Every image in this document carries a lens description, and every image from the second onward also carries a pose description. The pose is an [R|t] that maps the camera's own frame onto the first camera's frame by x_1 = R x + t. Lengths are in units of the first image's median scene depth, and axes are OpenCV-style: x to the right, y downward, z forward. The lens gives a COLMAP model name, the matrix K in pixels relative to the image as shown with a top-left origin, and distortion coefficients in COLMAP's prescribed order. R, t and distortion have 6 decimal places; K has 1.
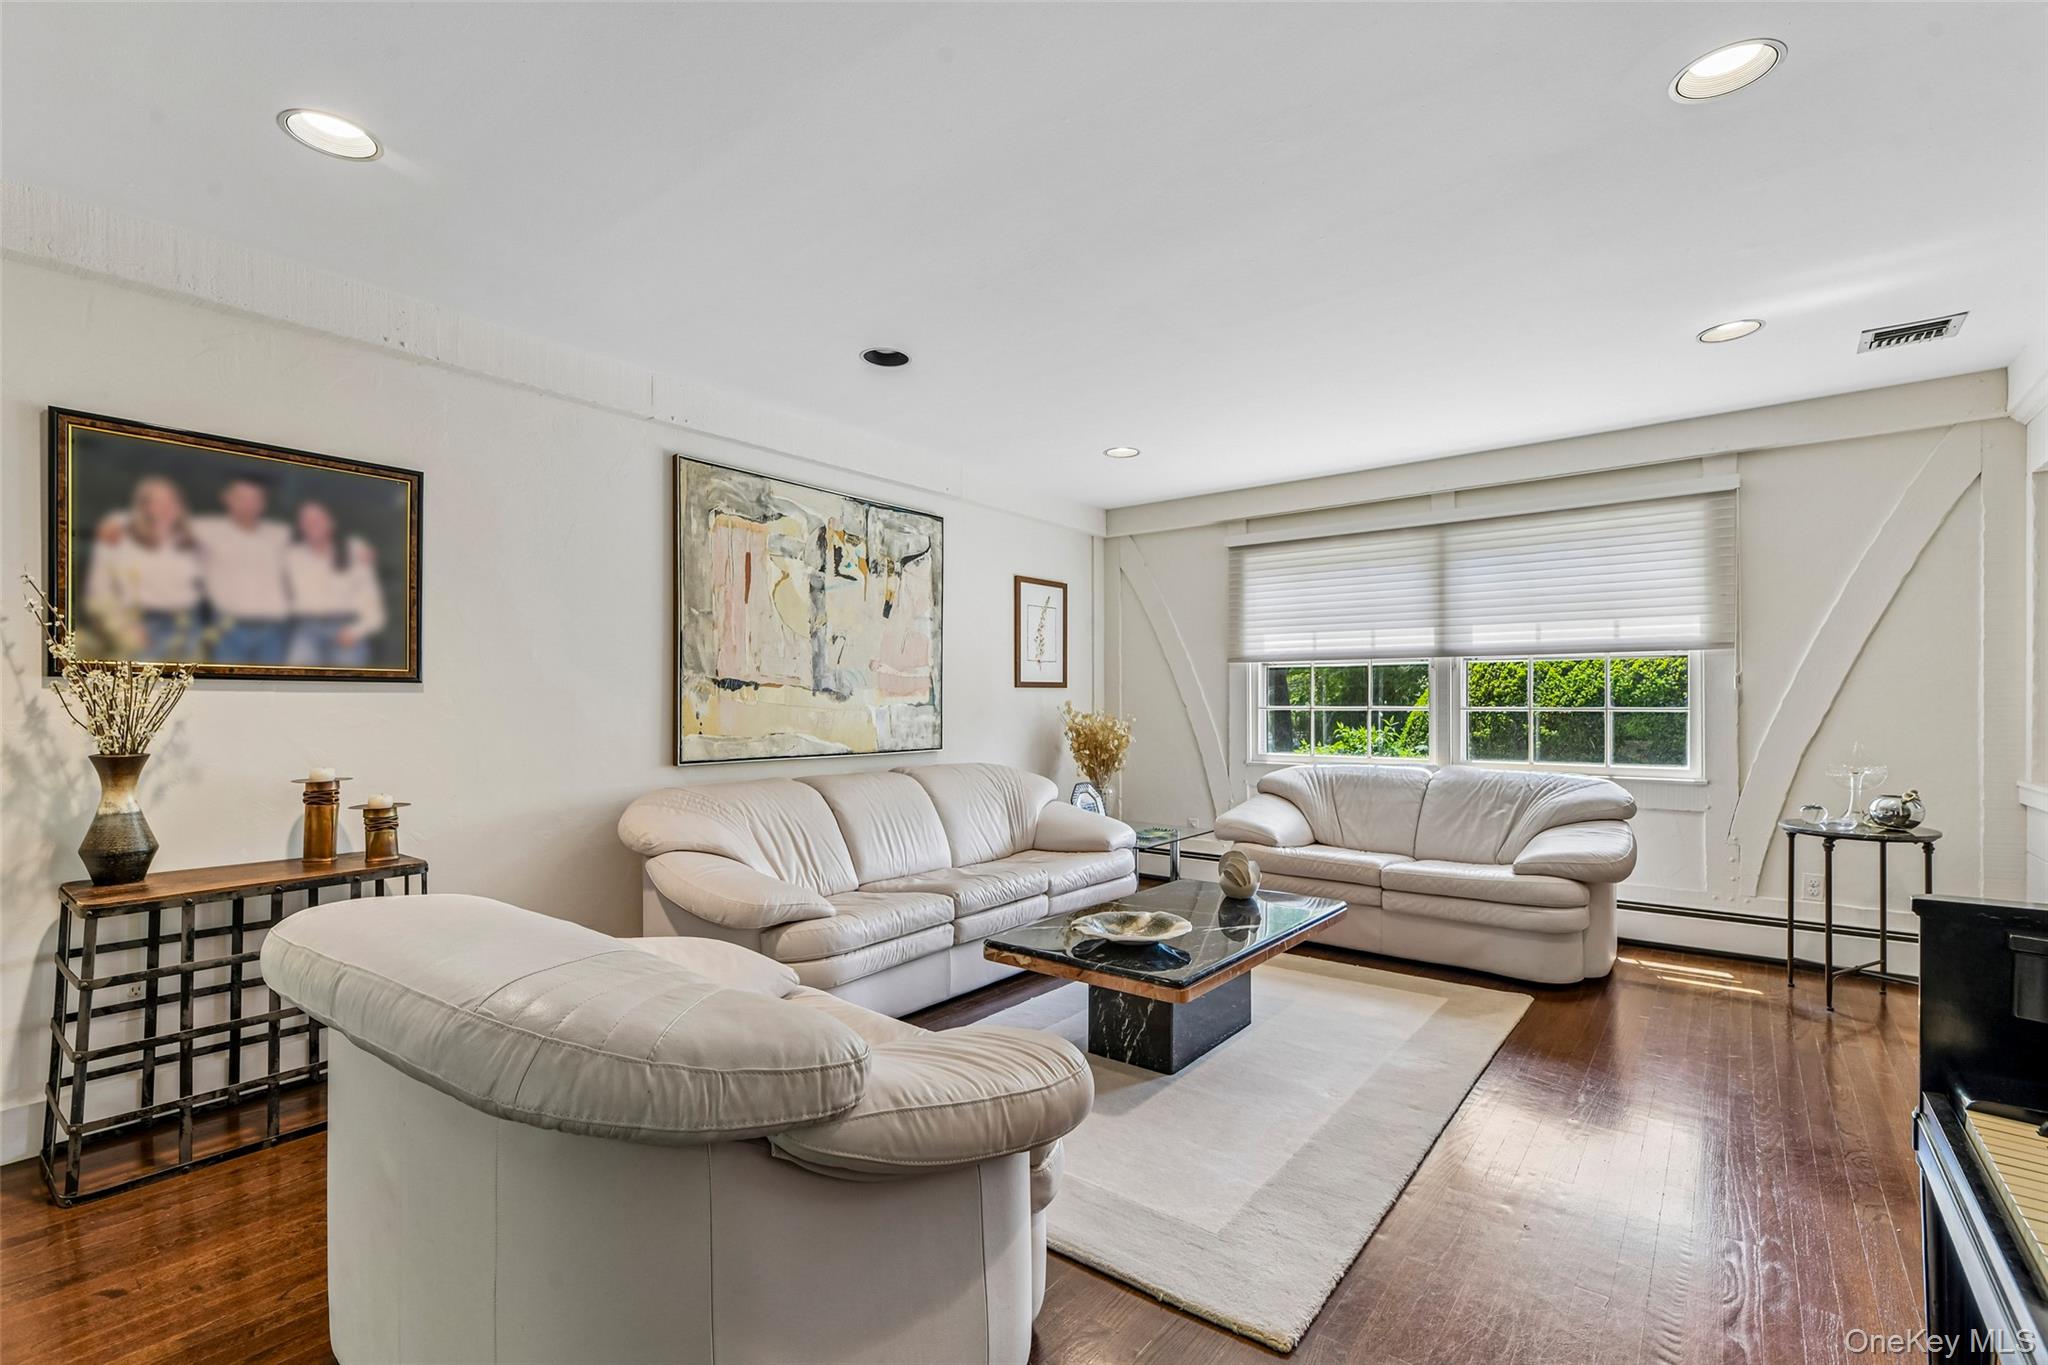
lens RADIAL K [[938.3, 0, 1001.5], [0, 938.3, 698.3], [0, 0, 1]] dist [0.013032, -0.003491]
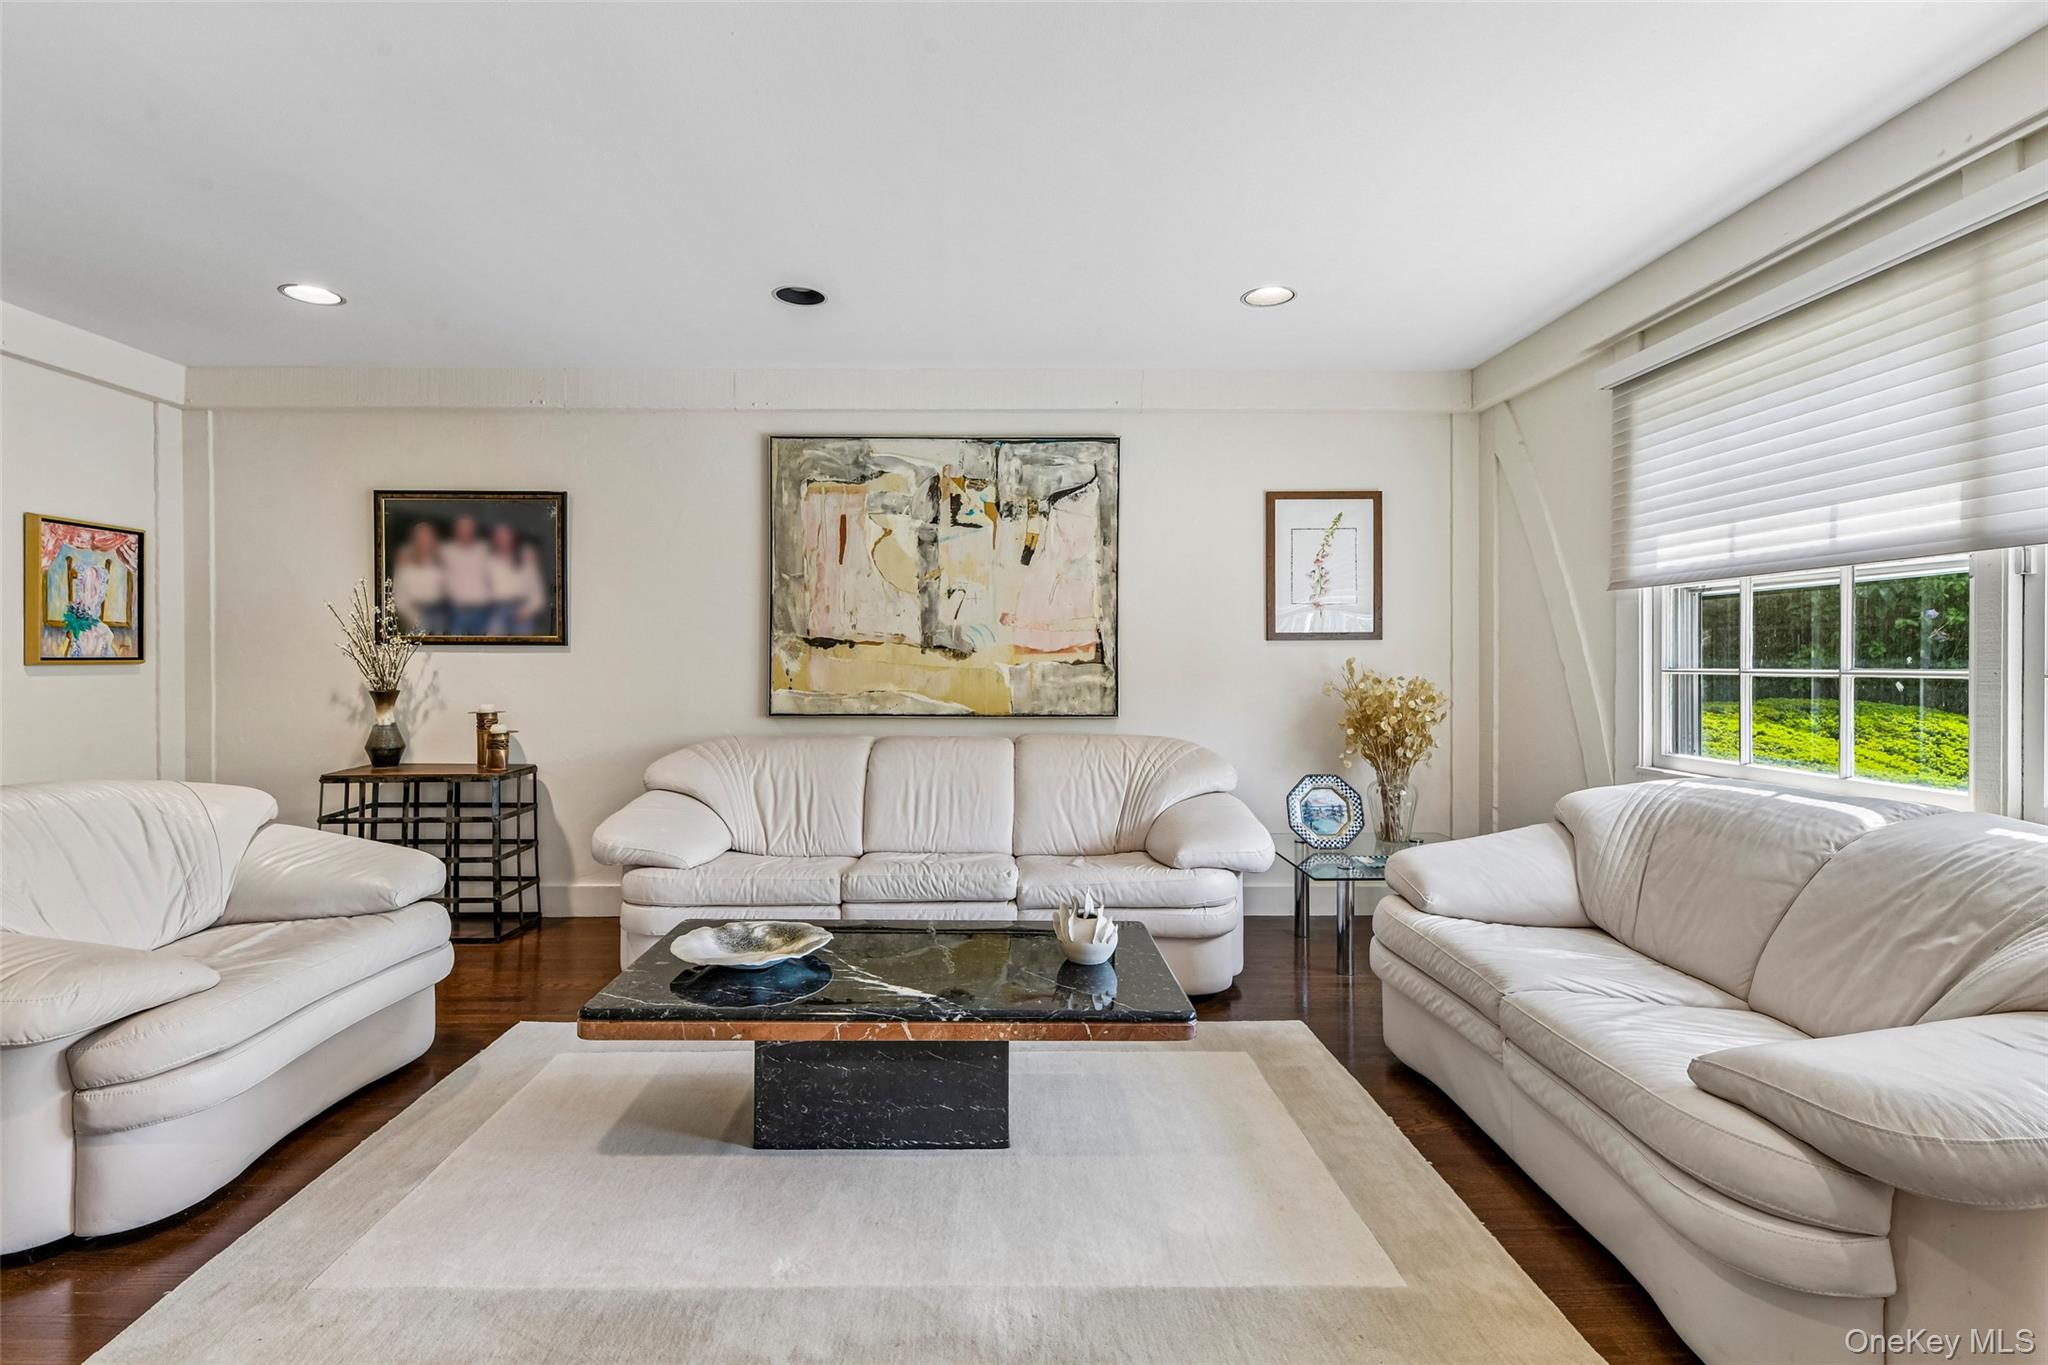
lens RADIAL K [[938.3, 0, 987.1], [0, 938.3, 664.5], [0, 0, 1]] dist [0.013032, -0.003491]
pose [[0.621313, 0.003191, -0.783556, 0.588067], [0.002682, 0.999977, 0.006199, 0.003047], [0.783558, -0.005953, 0.621290, 0.444221]]
